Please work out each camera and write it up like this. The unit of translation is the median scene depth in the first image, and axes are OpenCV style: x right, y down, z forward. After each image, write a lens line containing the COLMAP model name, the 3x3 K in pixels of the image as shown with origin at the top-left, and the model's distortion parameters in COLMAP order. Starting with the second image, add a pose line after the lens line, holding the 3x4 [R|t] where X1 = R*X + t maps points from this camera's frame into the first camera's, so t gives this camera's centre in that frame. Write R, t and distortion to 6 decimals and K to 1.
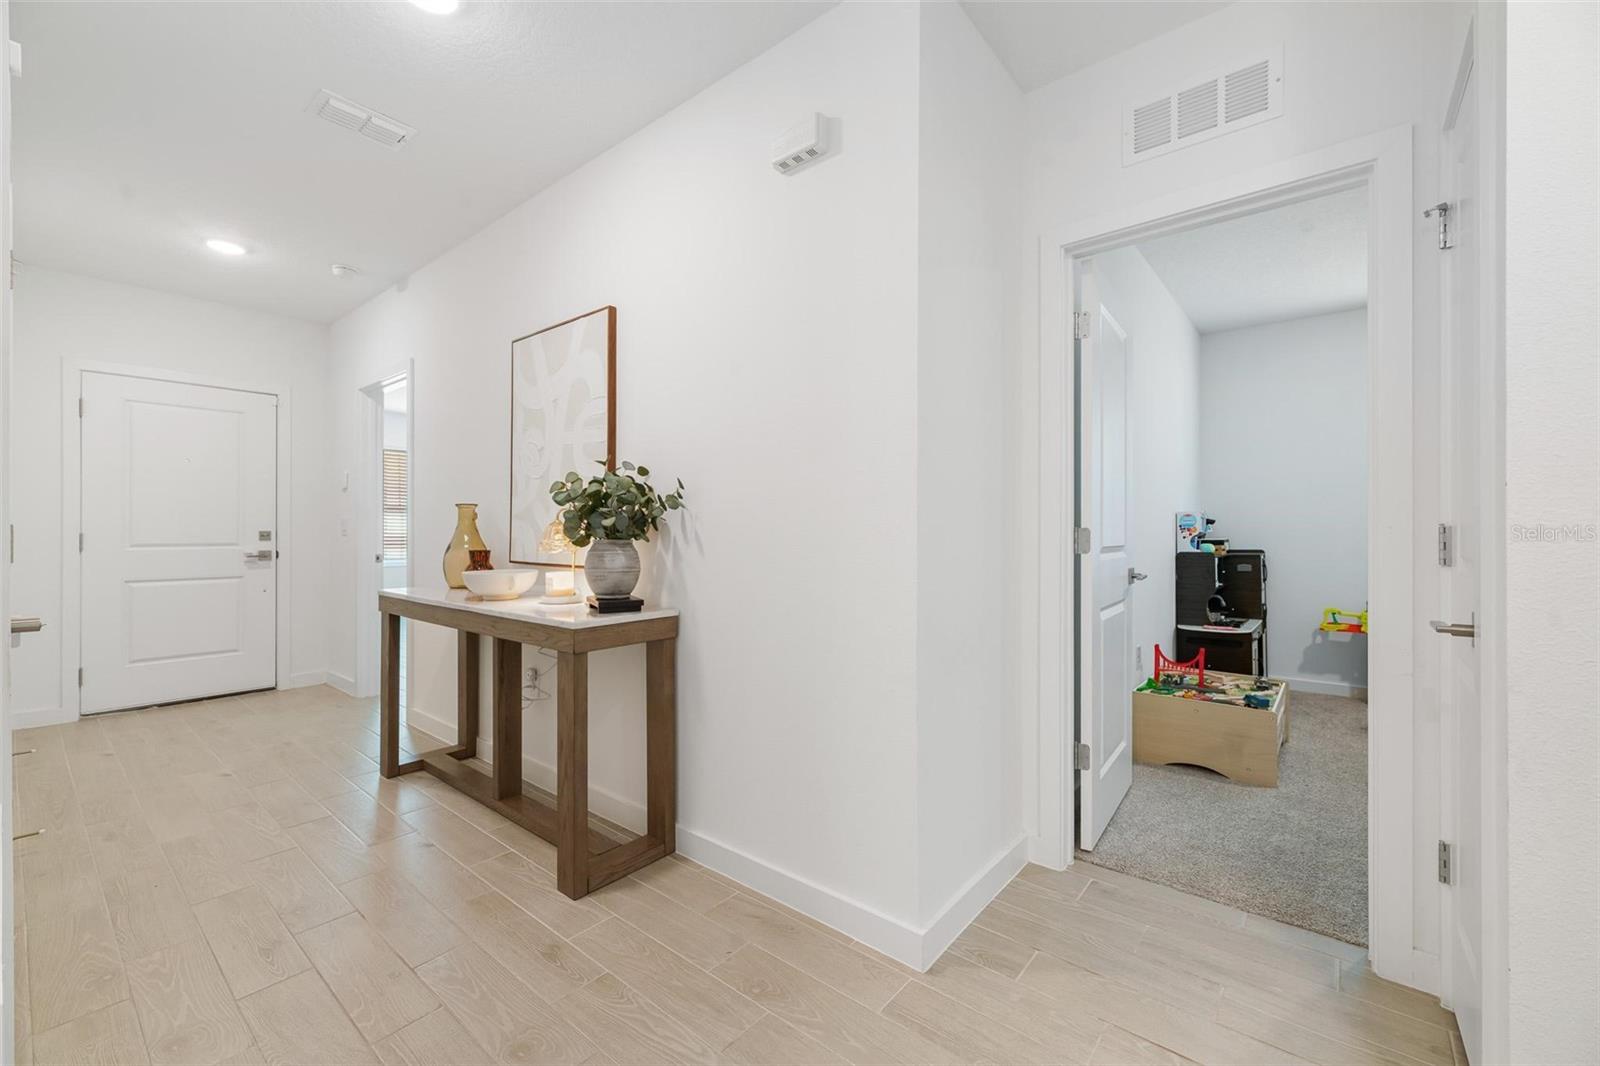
lens RADIAL K [[651.8, 0, 798.0], [0, 651.8, 535.4], [0, 0, 1]] dist [0.002931, 0.000209]
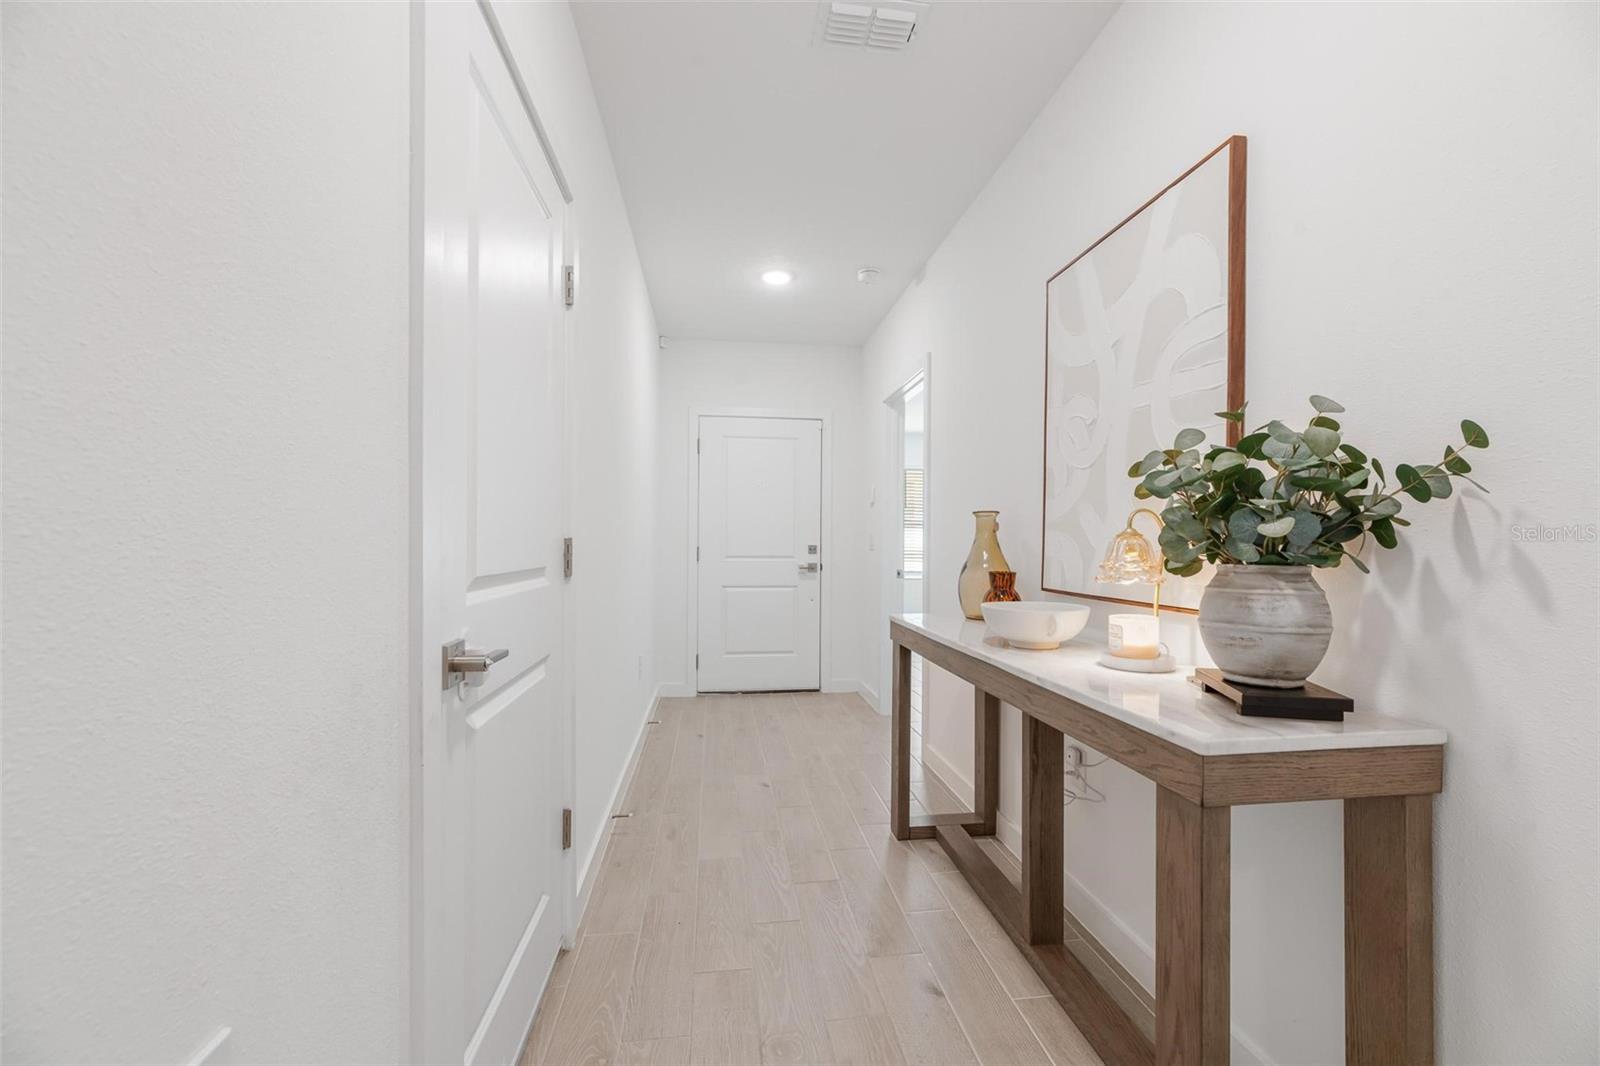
lens RADIAL K [[651.8, 0, 798.0], [0, 651.8, 535.4], [0, 0, 1]] dist [0.002931, 0.000209]
pose [[0.735555, -0.005758, -0.677441, -0.184871], [-0.010375, 0.999751, -0.019762, -0.002346], [0.677386, 0.021565, 0.735312, 0.349524]]
